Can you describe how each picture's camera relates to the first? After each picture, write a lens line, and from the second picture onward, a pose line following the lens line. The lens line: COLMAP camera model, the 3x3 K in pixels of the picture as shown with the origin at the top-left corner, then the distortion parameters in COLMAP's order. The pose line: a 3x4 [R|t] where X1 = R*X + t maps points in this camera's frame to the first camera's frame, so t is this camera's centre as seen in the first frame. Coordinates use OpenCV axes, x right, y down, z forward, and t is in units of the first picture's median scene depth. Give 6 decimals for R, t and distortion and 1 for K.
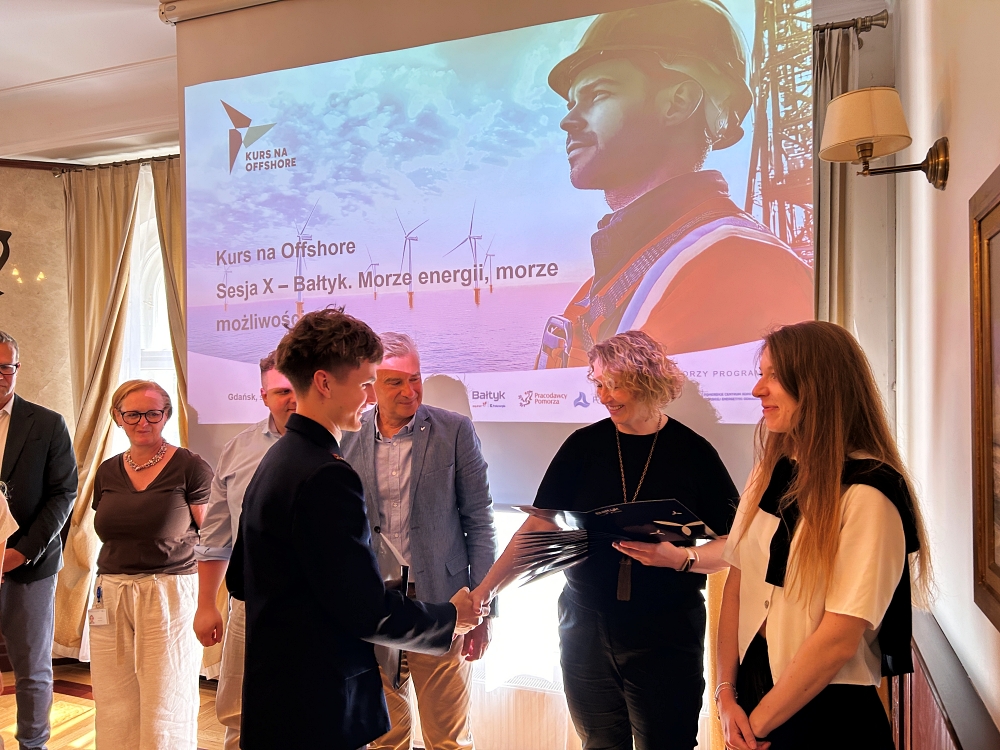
lens RADIAL K [[781.4, 0, 520.5], [0, 781.4, 394.5], [0, 0, 1]] dist [0.018935, -0.007335]
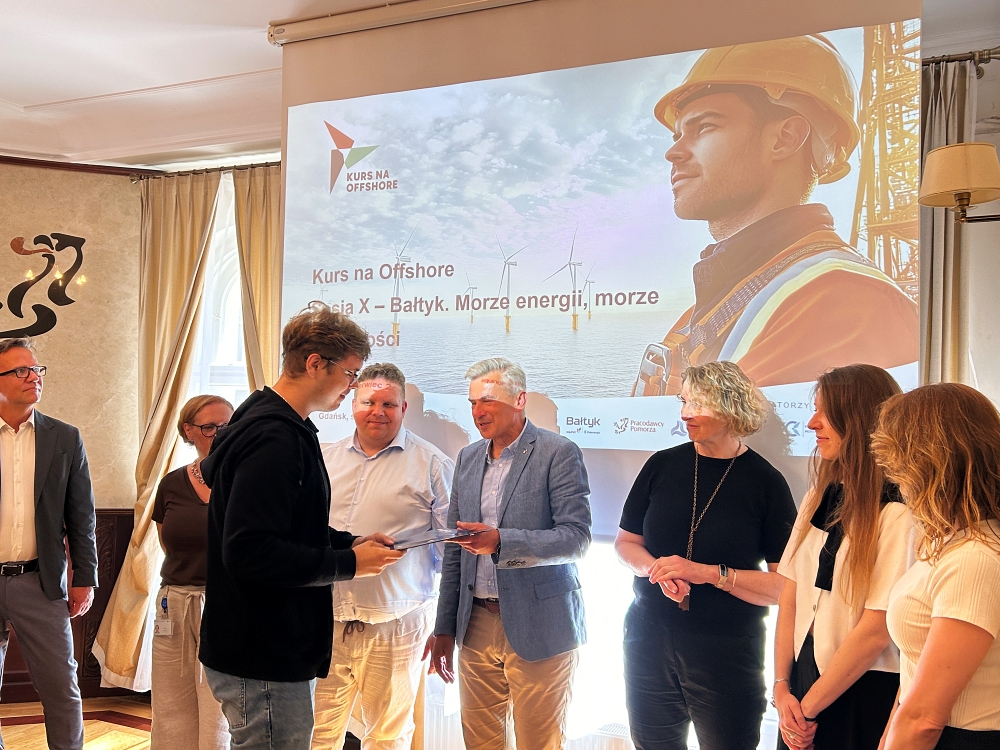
lens RADIAL K [[970.7, 0, 497.8], [0, 970.7, 374.5], [0, 0, 1]] dist [0.023827, 0.000000]
pose [[0.994005, 0.028993, -0.105420, -0.020526], [-0.034666, 0.998025, -0.052384, 0.009240], [0.103693, 0.055724, 0.993047, -0.227810]]
